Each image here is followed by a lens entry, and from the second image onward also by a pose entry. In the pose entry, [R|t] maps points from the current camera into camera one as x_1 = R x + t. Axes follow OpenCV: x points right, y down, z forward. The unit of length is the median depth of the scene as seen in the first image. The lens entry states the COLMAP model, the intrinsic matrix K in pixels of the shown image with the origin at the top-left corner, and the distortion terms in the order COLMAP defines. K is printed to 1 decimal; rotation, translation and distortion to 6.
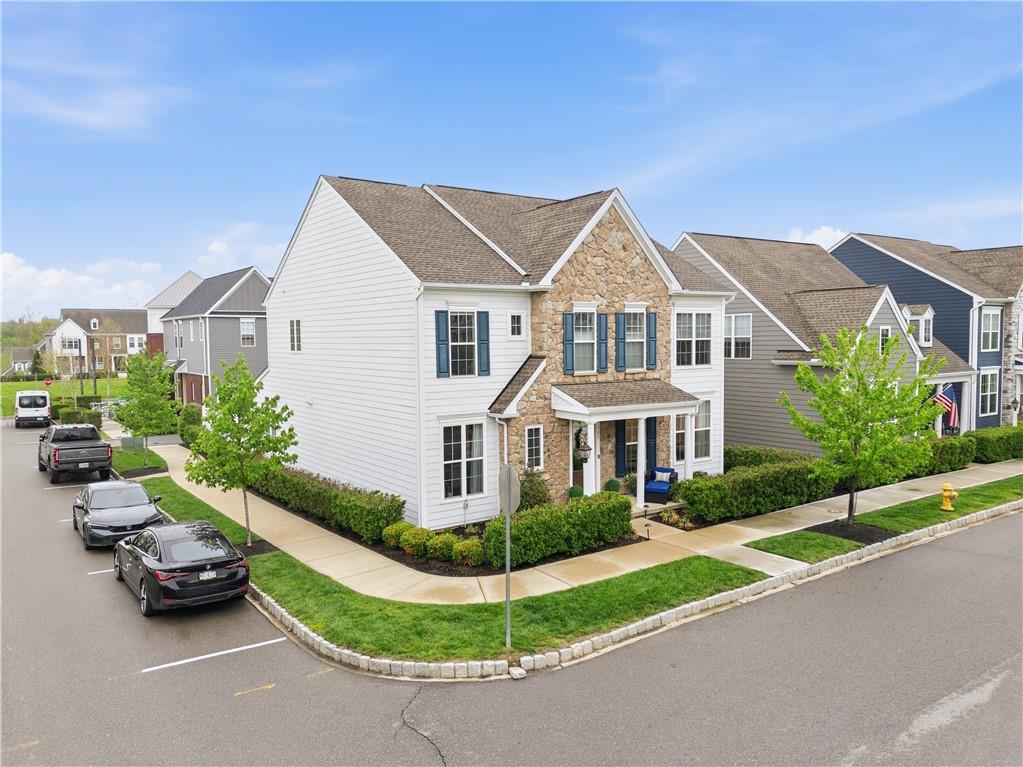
lens RADIAL K [[745.5, 0, 510.5], [0, 745.5, 389.9], [0, 0, 1]] dist [0.059172, -0.054335]
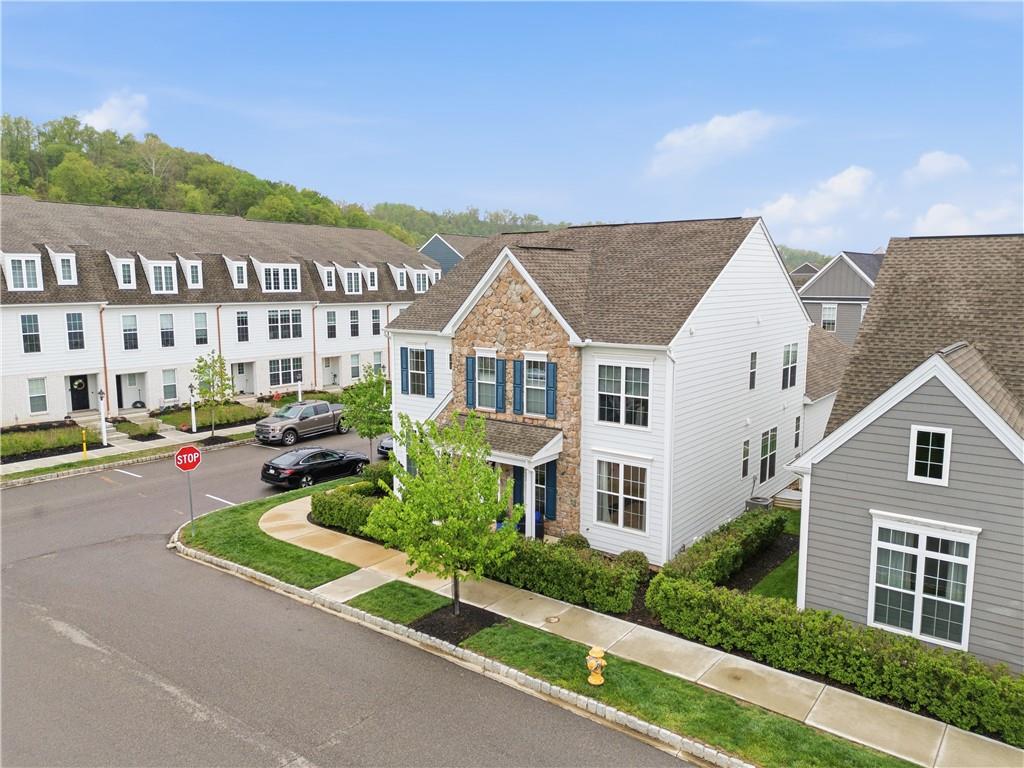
lens RADIAL K [[746.2, 0, 514.3], [0, 746.2, 379.6], [0, 0, 1]] dist [0.059172, -0.054335]
pose [[0.306407, 0.139863, -0.941569, 1.216204], [-0.073886, 0.989657, 0.122962, -0.217562], [0.949029, 0.031892, 0.313572, 0.697732]]
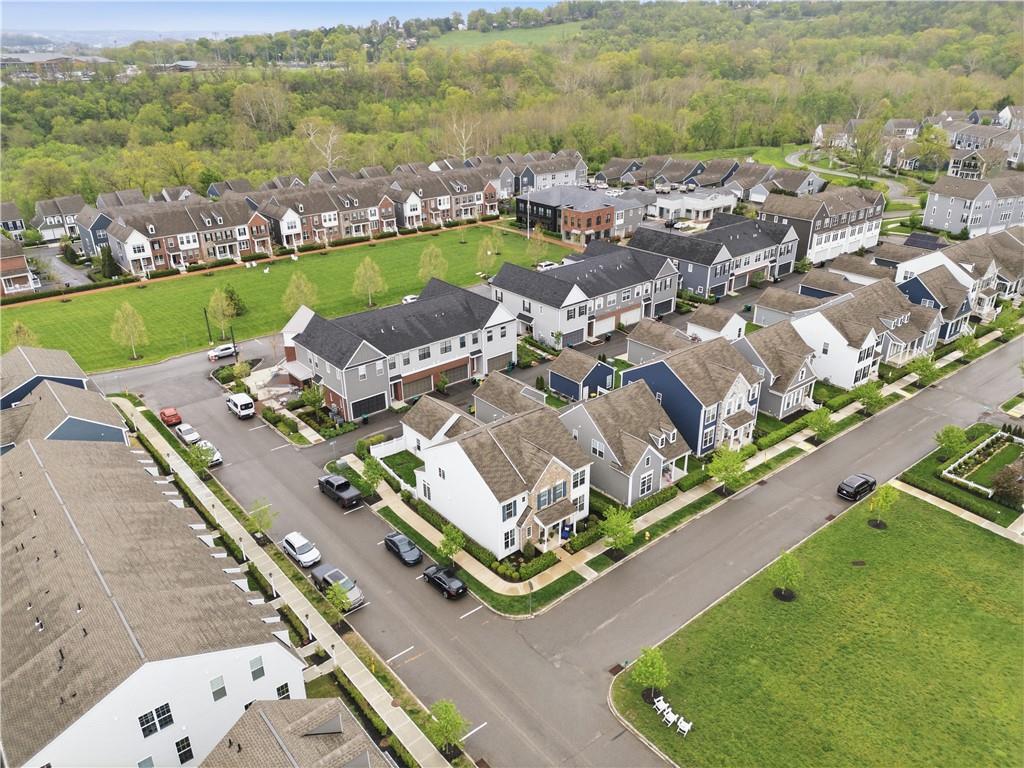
lens RADIAL K [[746.2, 0, 510.9], [0, 746.2, 382.4], [0, 0, 1]] dist [0.059172, -0.054335]
pose [[0.997134, -0.031207, 0.068914, -0.263117], [0.004974, 0.936020, 0.351911, -1.749886], [-0.075487, -0.350560, 0.933493, -1.936905]]
